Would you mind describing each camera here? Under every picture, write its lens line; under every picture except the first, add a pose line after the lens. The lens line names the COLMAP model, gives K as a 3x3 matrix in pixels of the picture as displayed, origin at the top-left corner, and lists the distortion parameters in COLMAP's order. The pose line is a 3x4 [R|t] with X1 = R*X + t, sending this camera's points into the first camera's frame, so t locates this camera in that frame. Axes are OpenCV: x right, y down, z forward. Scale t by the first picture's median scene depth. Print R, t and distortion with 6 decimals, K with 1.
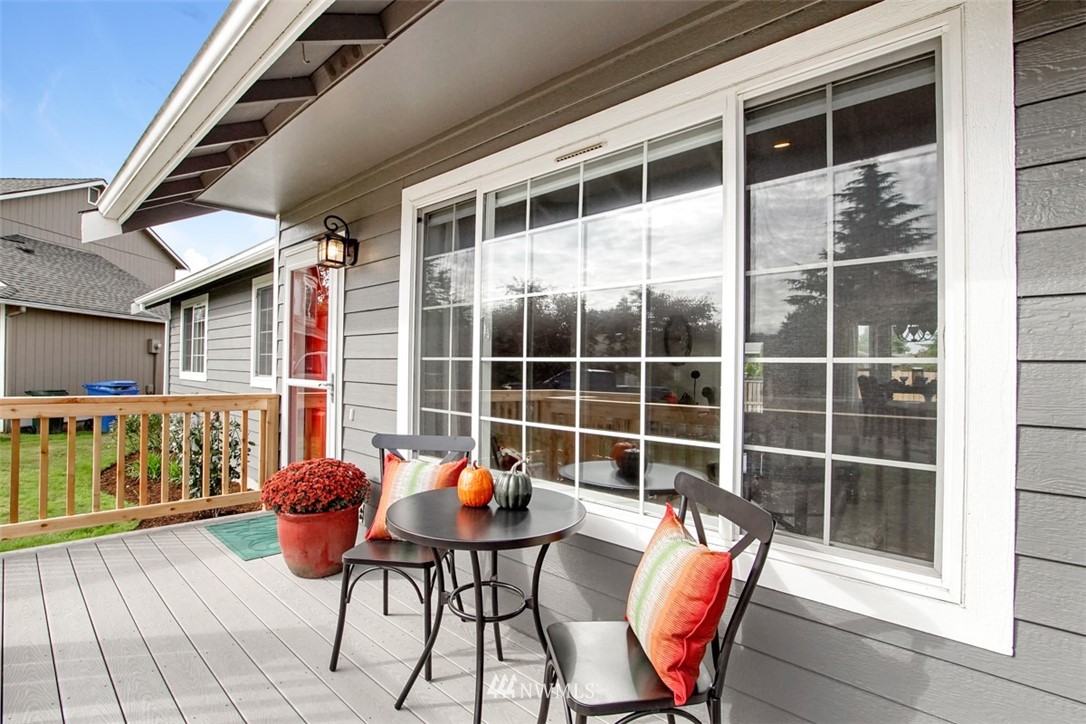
lens RADIAL K [[505.4, 0, 541.6], [0, 505.4, 348.9], [0, 0, 1]] dist [-0.017672, 0.000052]
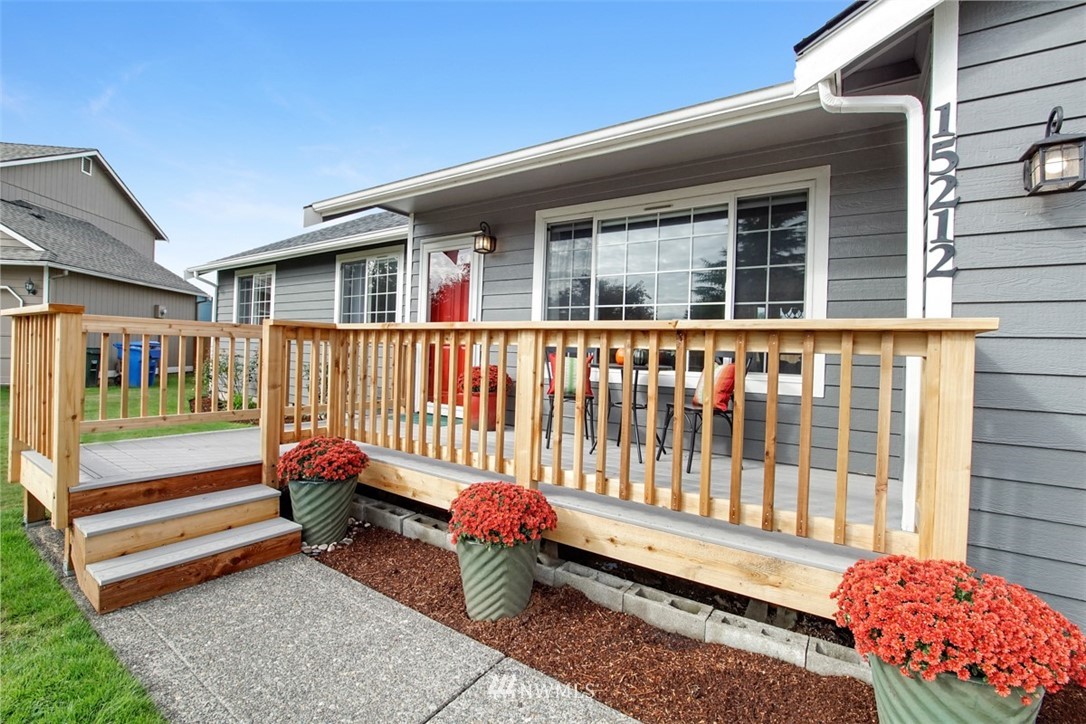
lens RADIAL K [[505.4, 0, 541.6], [0, 505.4, 348.9], [0, 0, 1]] dist [-0.017672, 0.000052]
pose [[0.984571, 0.011883, 0.174580, -0.239839], [-0.016852, 0.999493, 0.027005, 0.049034], [-0.174171, -0.029530, 0.984273, -0.318754]]
